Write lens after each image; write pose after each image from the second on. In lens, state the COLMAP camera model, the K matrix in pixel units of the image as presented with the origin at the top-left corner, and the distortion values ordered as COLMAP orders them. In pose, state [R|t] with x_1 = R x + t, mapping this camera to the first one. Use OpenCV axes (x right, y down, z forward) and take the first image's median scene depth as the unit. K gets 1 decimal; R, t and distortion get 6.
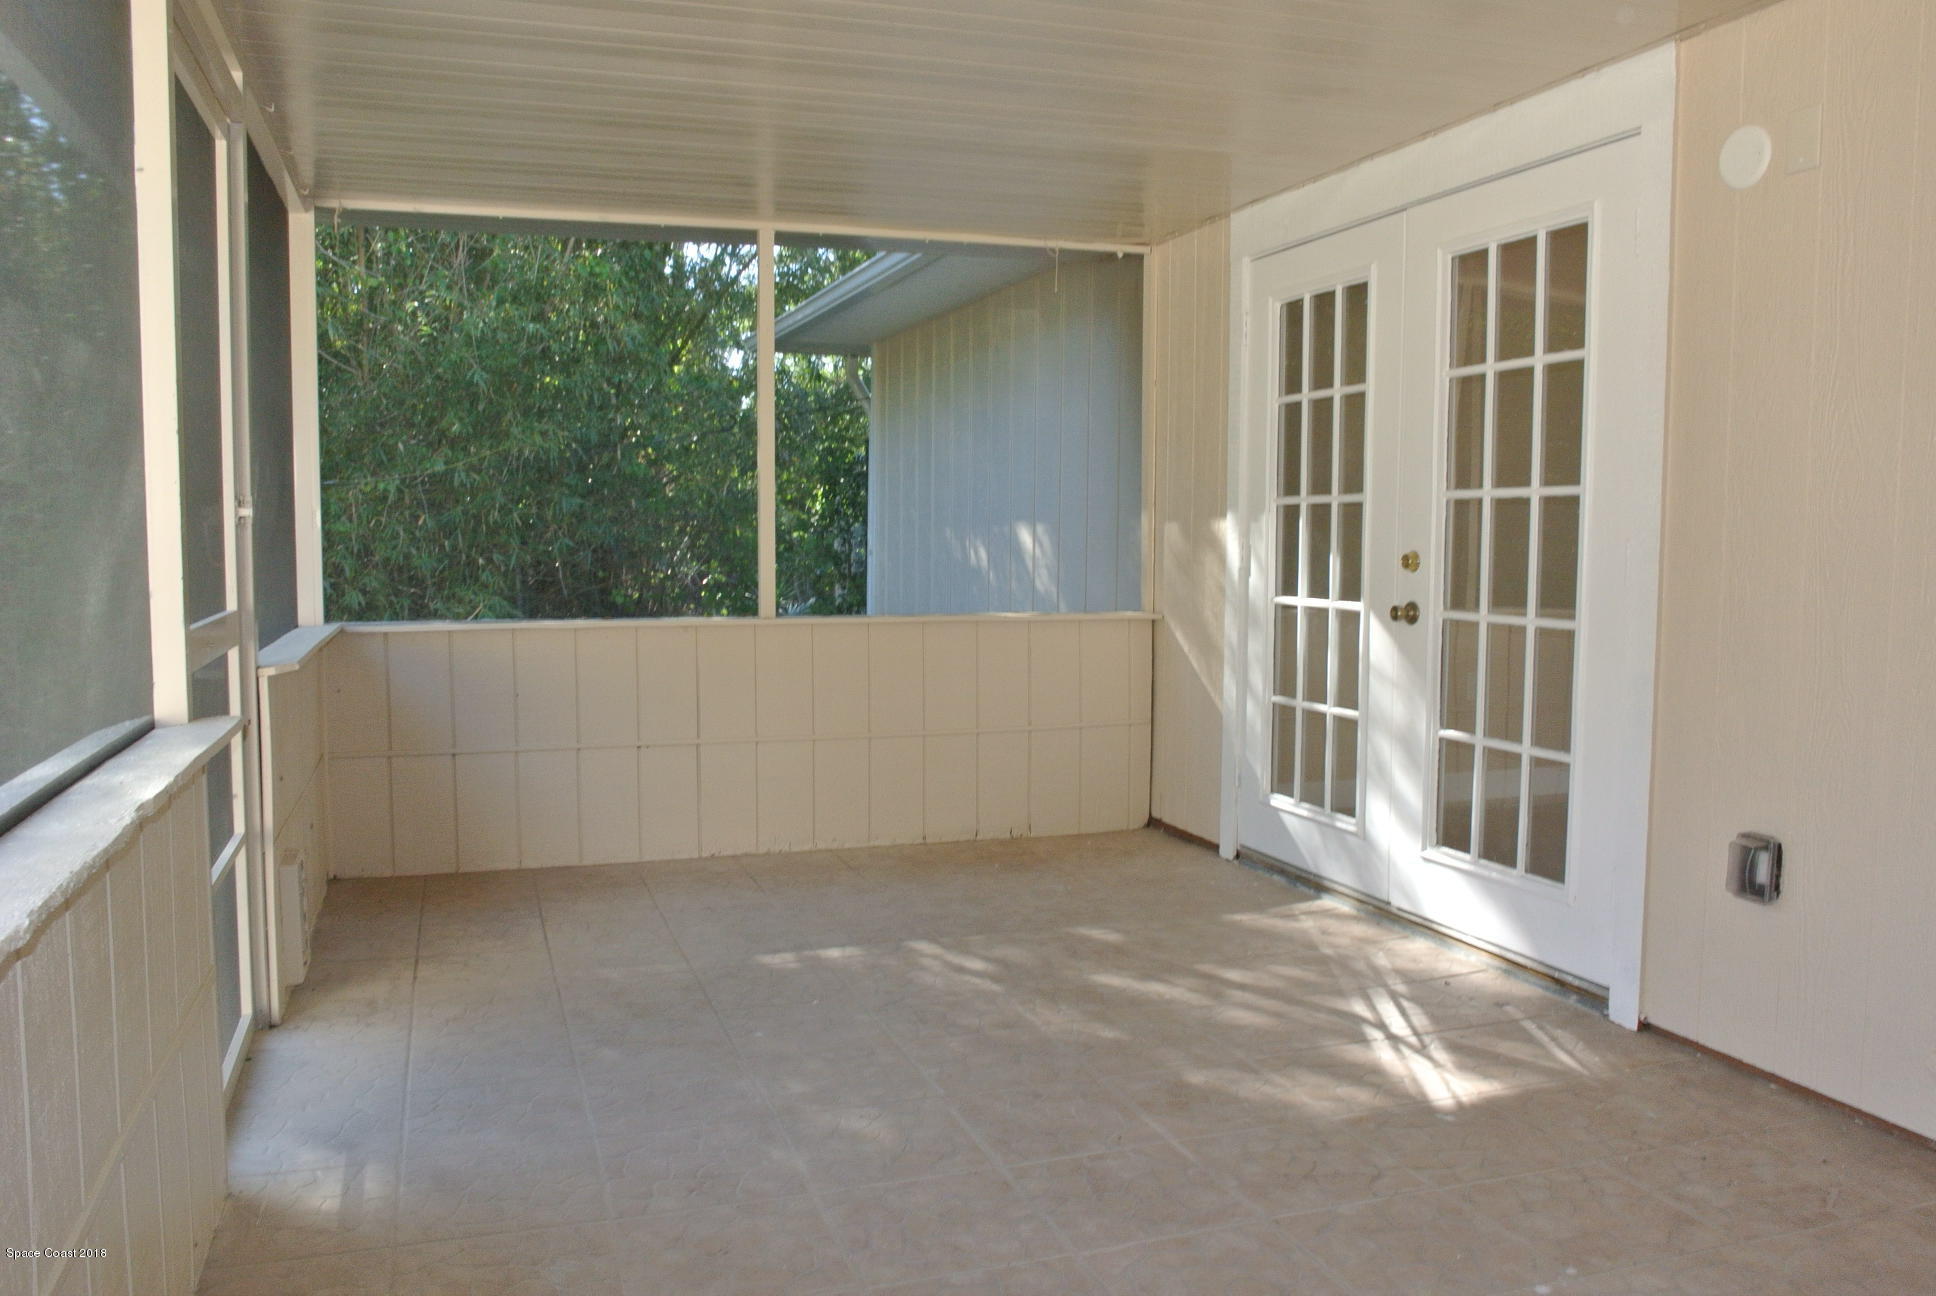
lens RADIAL K [[1520.6, 0, 967.2], [0, 1520.6, 664.9], [0, 0, 1]] dist [-0.094966, 0.072049]
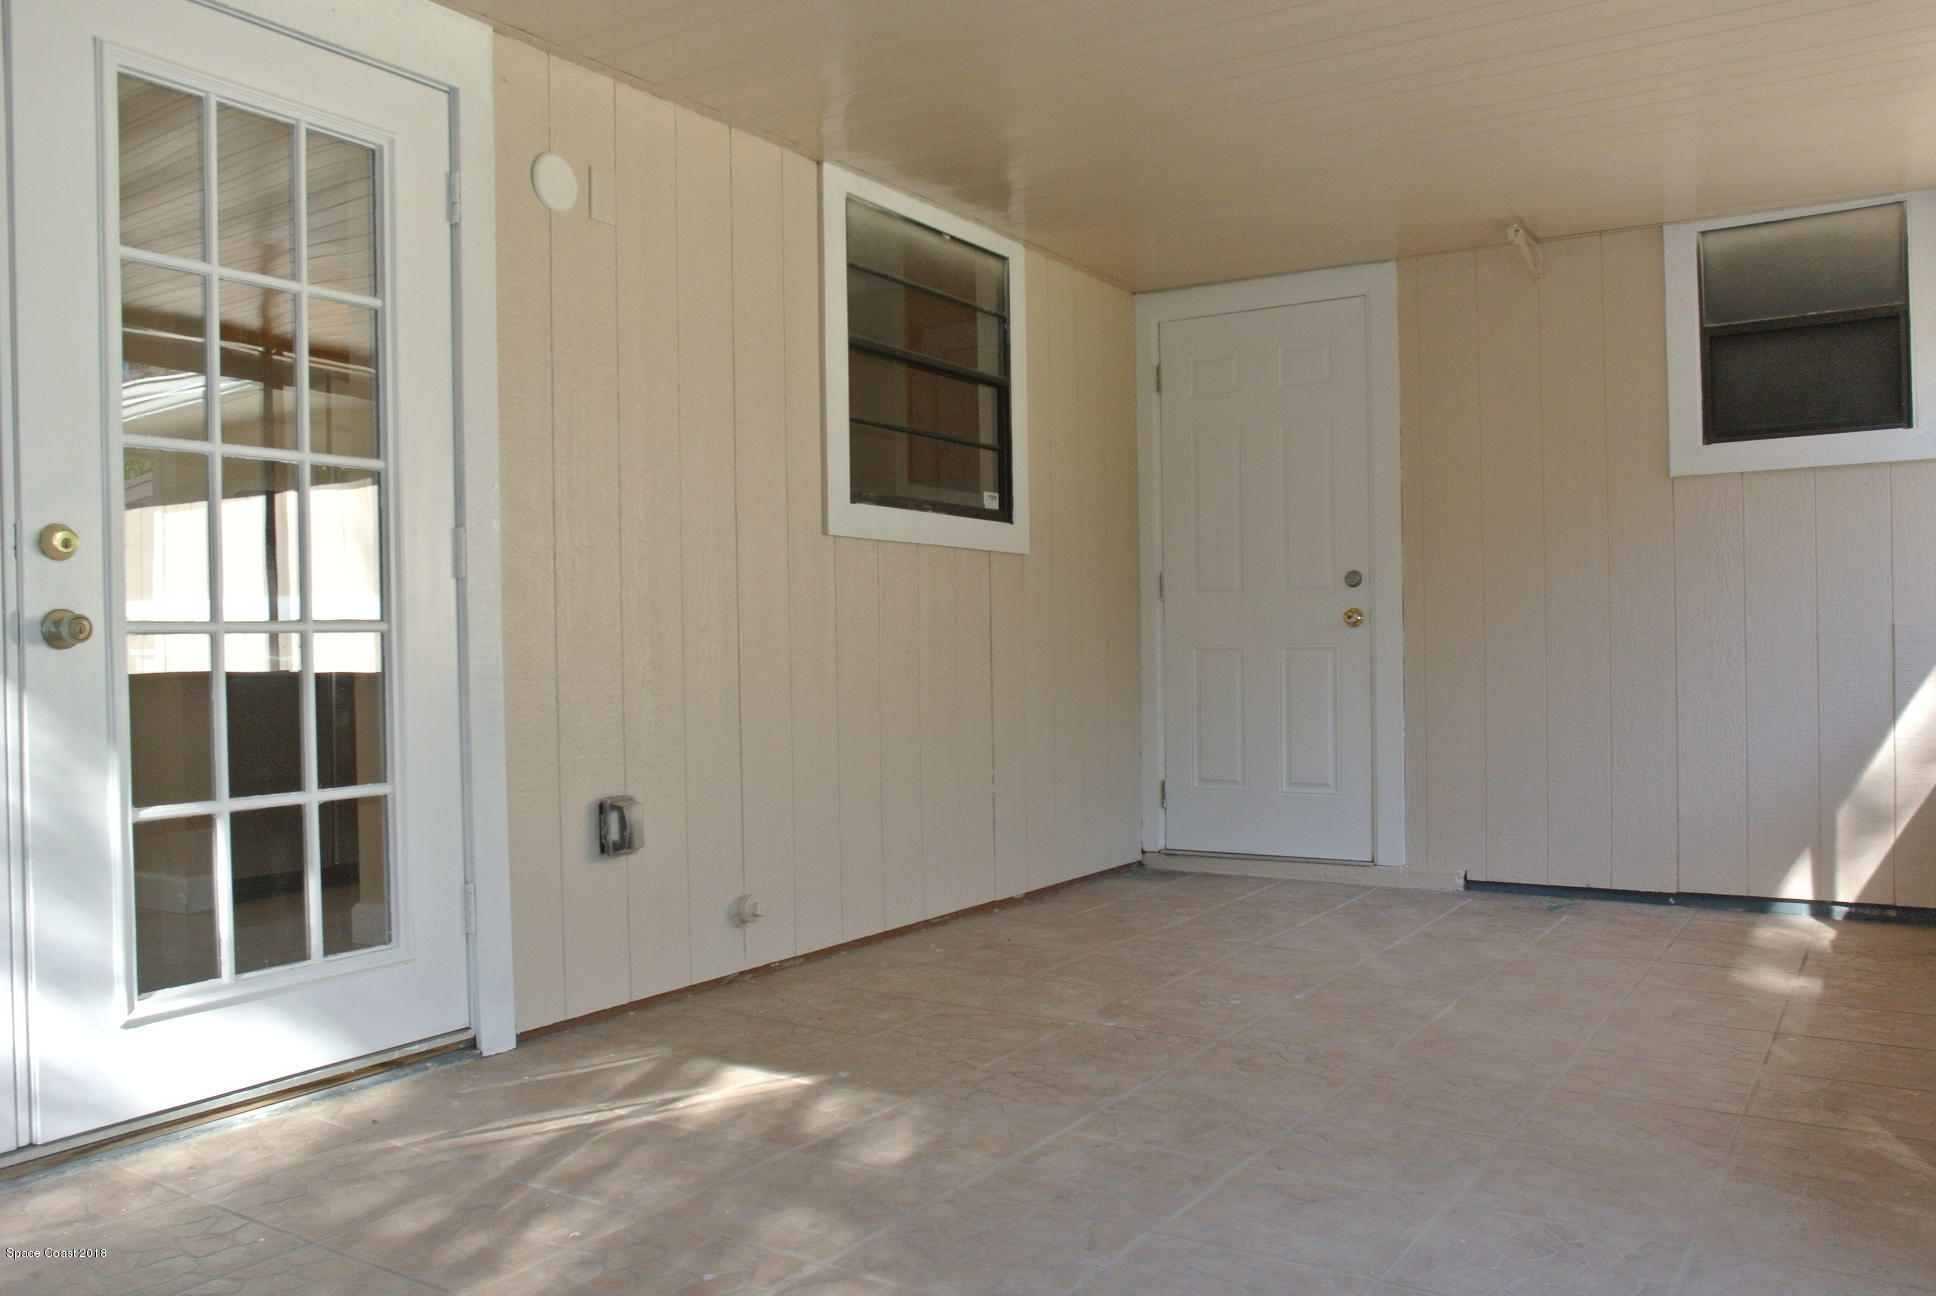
lens RADIAL K [[1520.6, 0, 967.2], [0, 1520.6, 664.9], [0, 0, 1]] dist [-0.094966, 0.072049]
pose [[-0.627114, -0.000521, 0.778928, -0.465156], [0.084435, 0.994062, 0.068644, -0.036574], [-0.774338, 0.108816, -0.623346, 1.329285]]
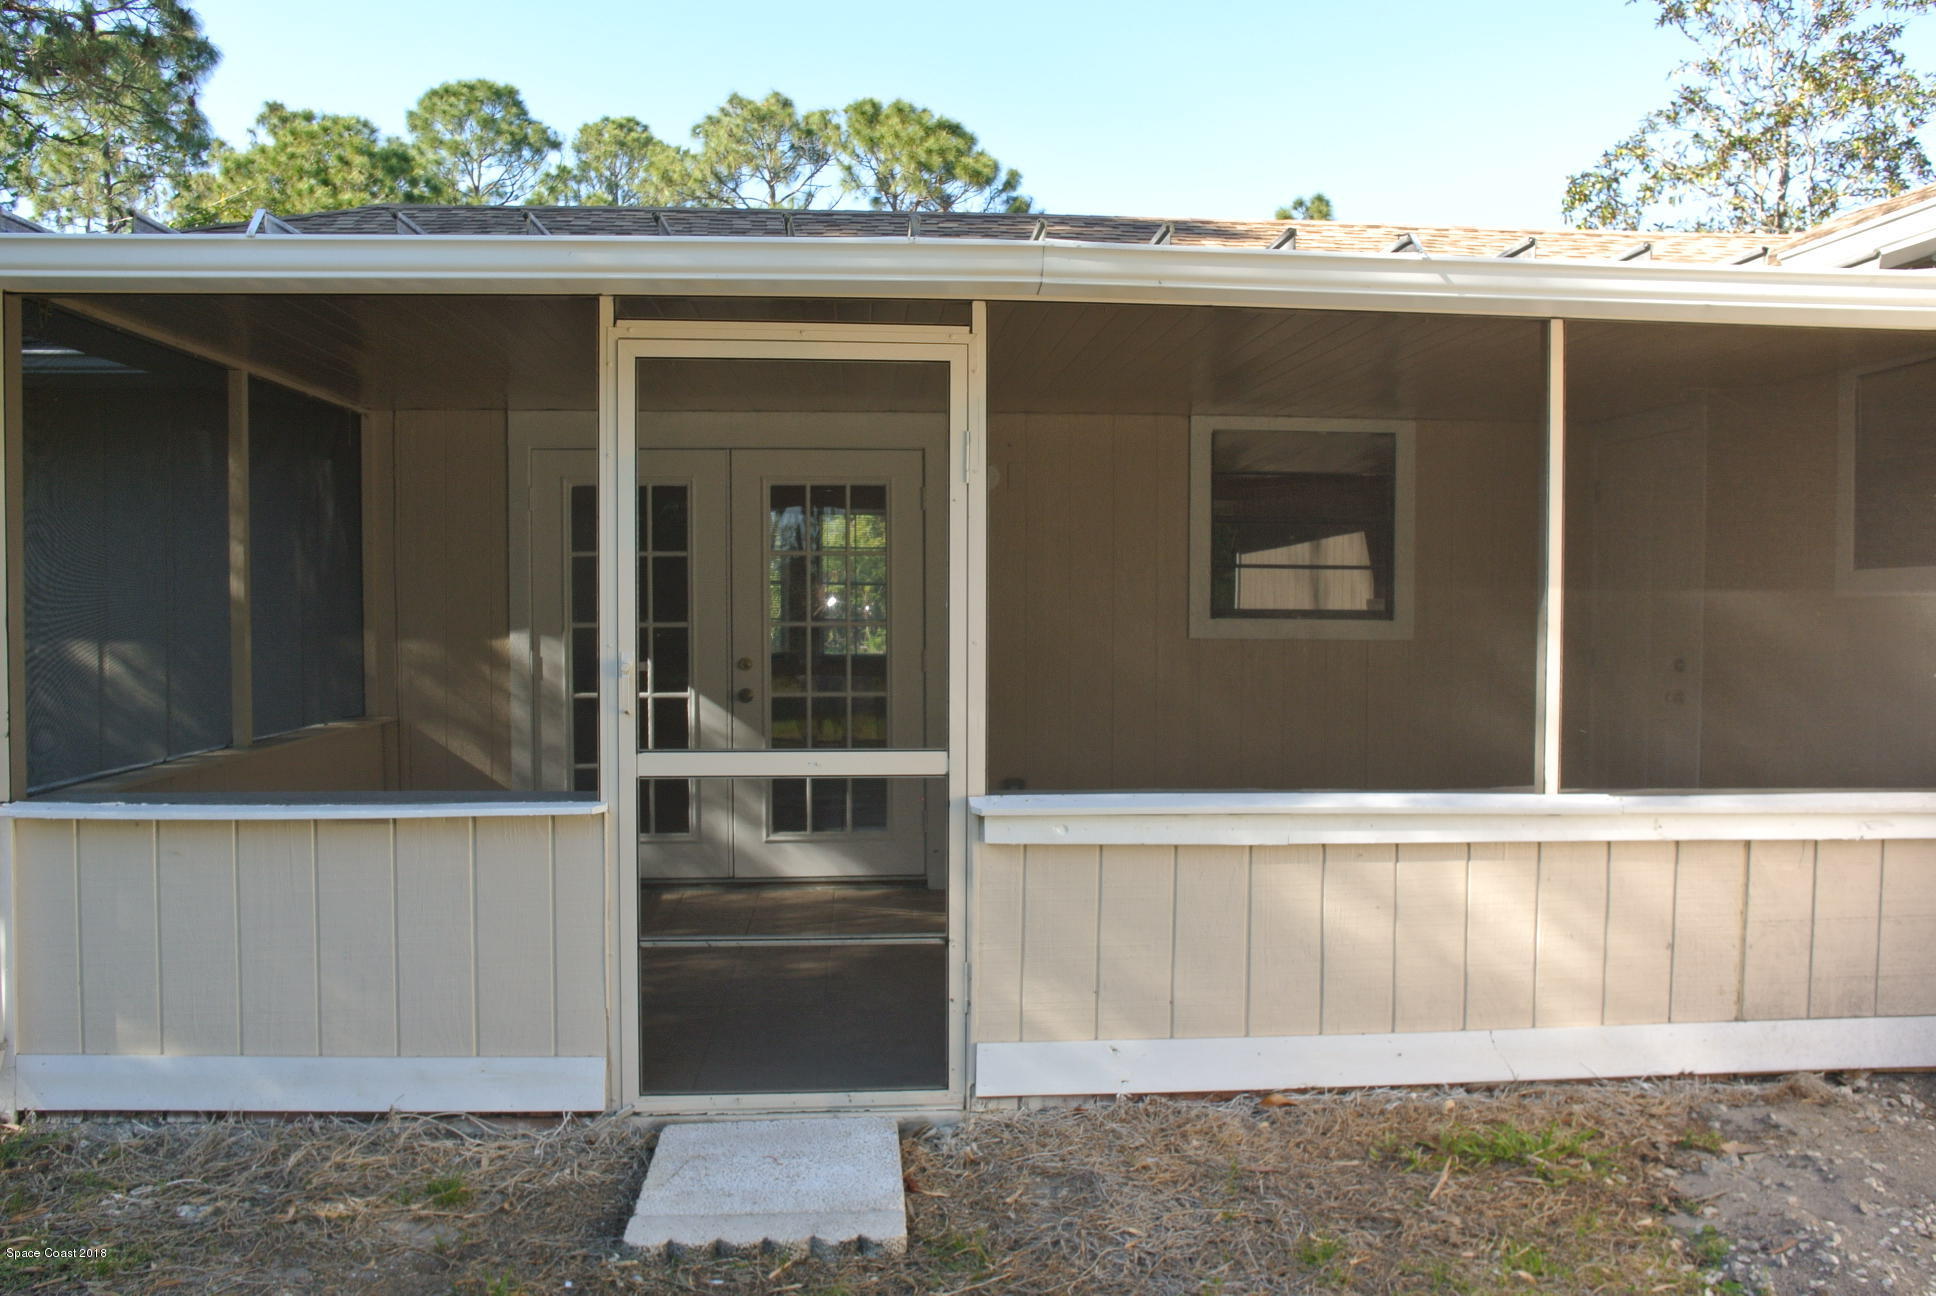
lens RADIAL K [[1520.6, 0, 967.2], [0, 1520.6, 664.9], [0, 0, 1]] dist [-0.094966, 0.072049]
pose [[0.256346, -0.044826, 0.965545, -1.508208], [0.086005, 0.996020, 0.023407, -0.103995], [-0.962751, 0.077042, 0.259181, 0.413324]]
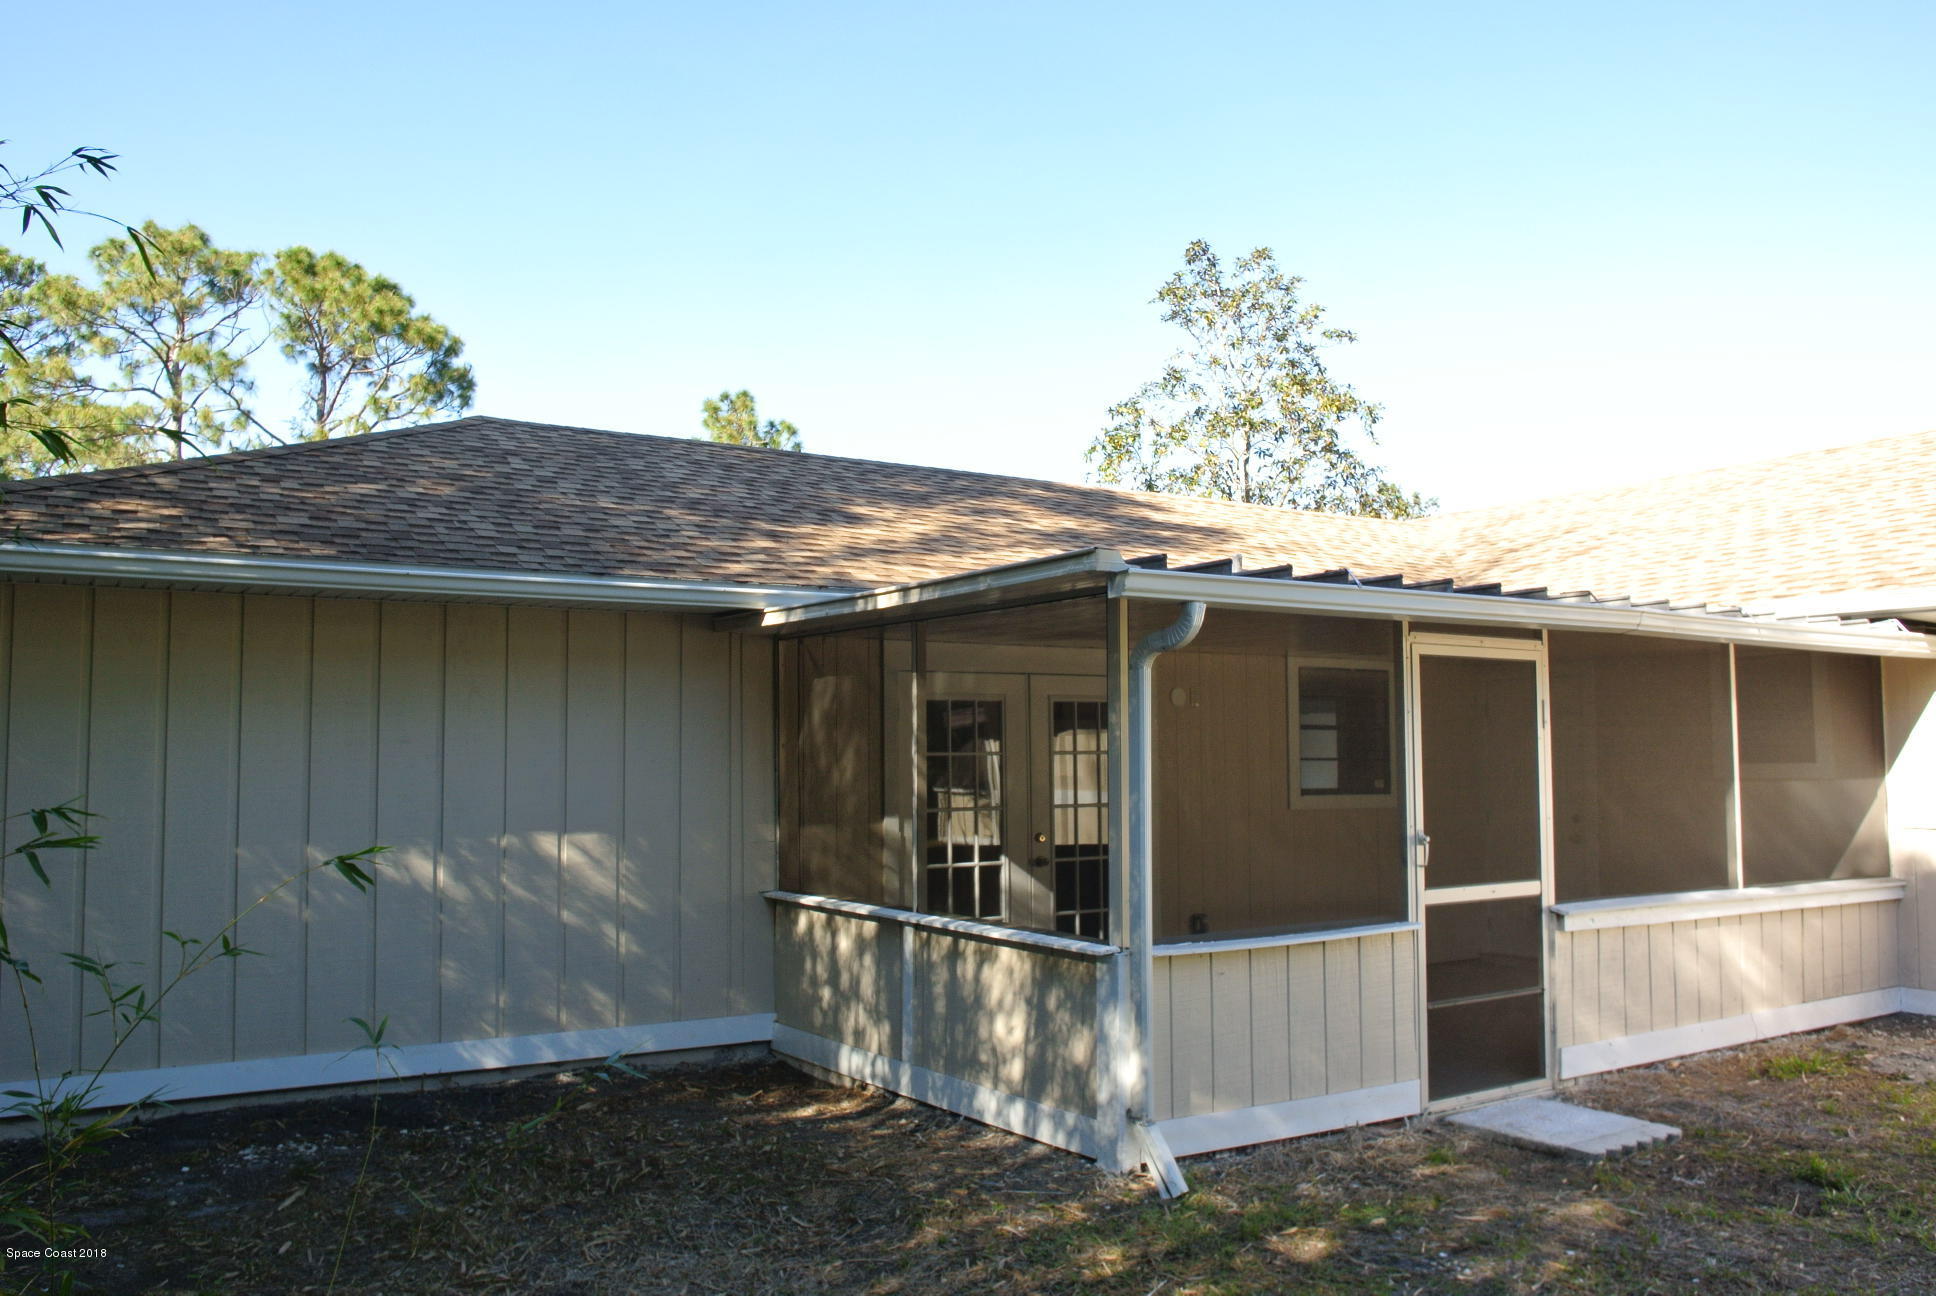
lens RADIAL K [[1520.6, 0, 967.2], [0, 1520.6, 664.9], [0, 0, 1]] dist [-0.094966, 0.072049]
pose [[-0.227067, 0.055967, 0.972270, -2.195321], [0.088440, 0.995407, -0.036644, -0.294697], [-0.969855, 0.077667, -0.230974, 1.919323]]
